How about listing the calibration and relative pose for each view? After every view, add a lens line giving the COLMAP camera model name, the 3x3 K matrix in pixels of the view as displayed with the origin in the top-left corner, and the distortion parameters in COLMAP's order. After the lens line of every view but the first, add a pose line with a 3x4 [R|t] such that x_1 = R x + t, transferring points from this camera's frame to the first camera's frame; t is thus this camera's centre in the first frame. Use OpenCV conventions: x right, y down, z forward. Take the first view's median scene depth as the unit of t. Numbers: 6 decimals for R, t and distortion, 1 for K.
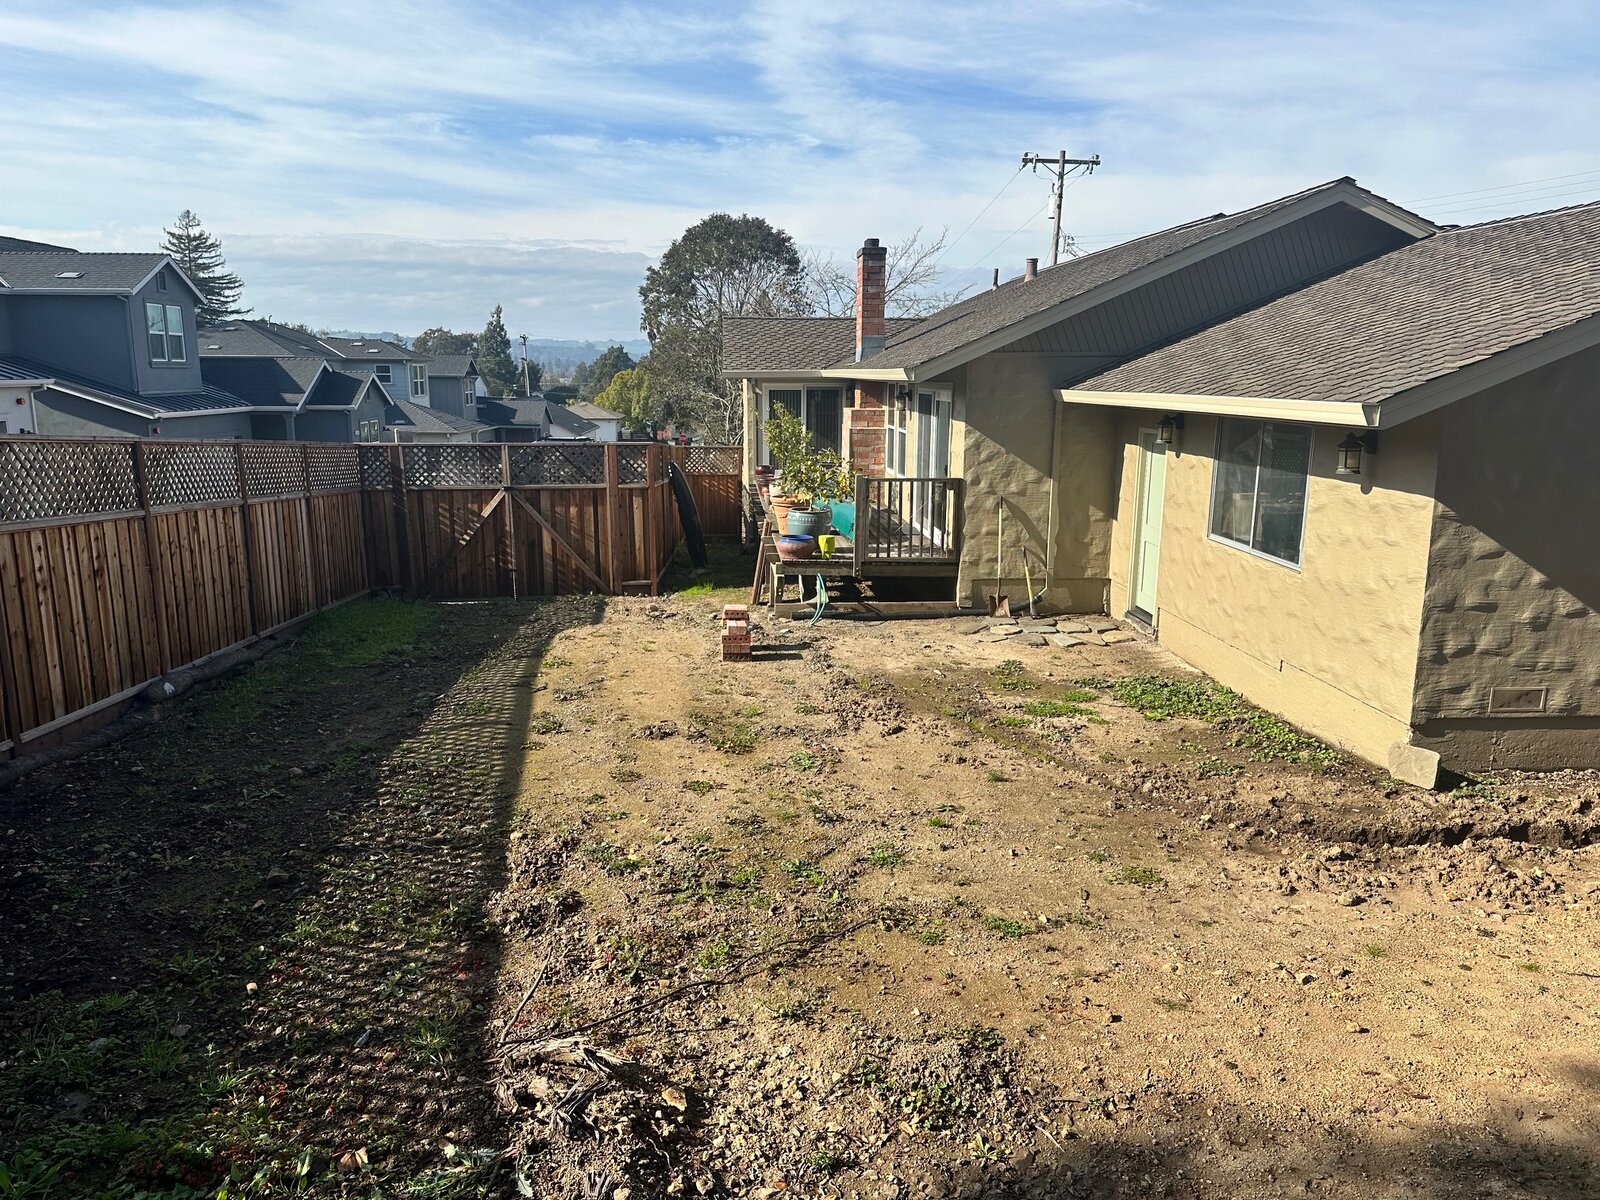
lens RADIAL K [[1109.5, 0, 786.9], [0, 1109.5, 600.8], [0, 0, 1]] dist [0.051014, -0.049253]
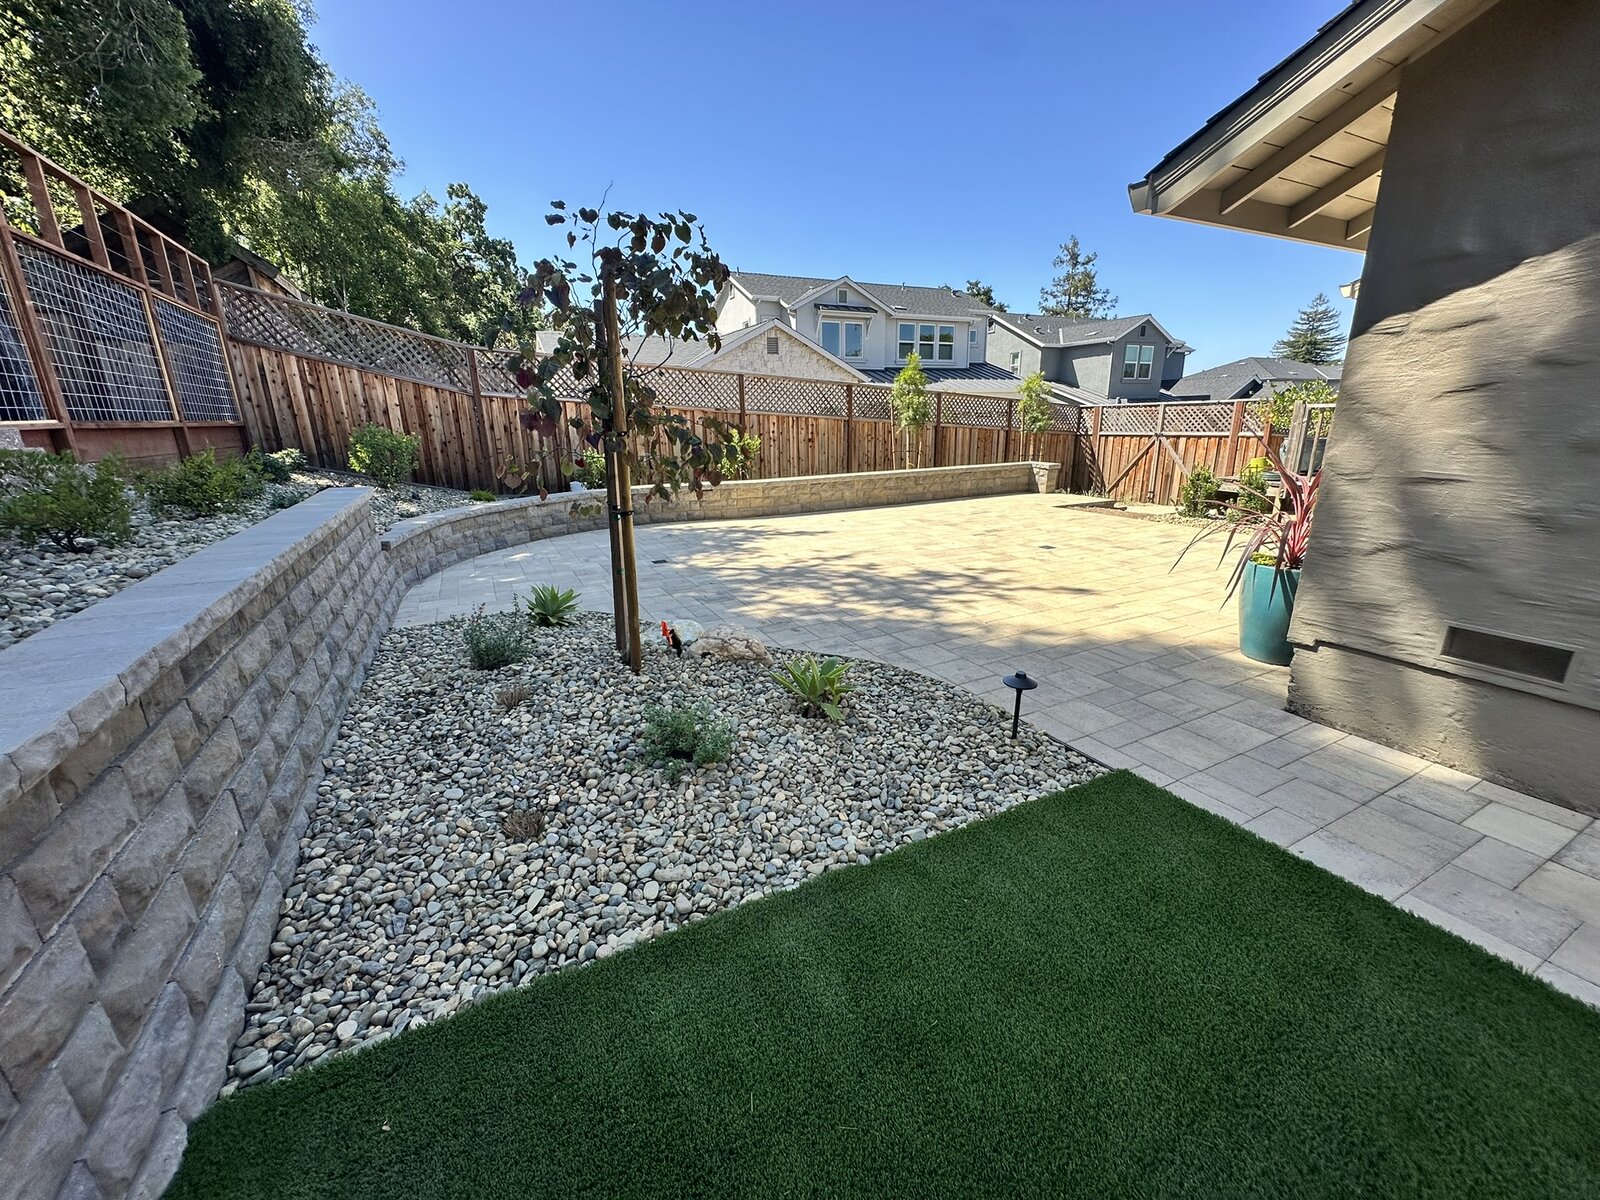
lens RADIAL K [[637.5, 0, 800.9], [0, 637.5, 600.4], [0, 0, 1]] dist [-0.006899, 0.001988]
pose [[0.398760, 0.241899, -0.884577, 0.538088], [-0.163470, 0.967885, 0.190989, 0.040711], [0.902368, 0.068442, 0.425497, 0.366142]]
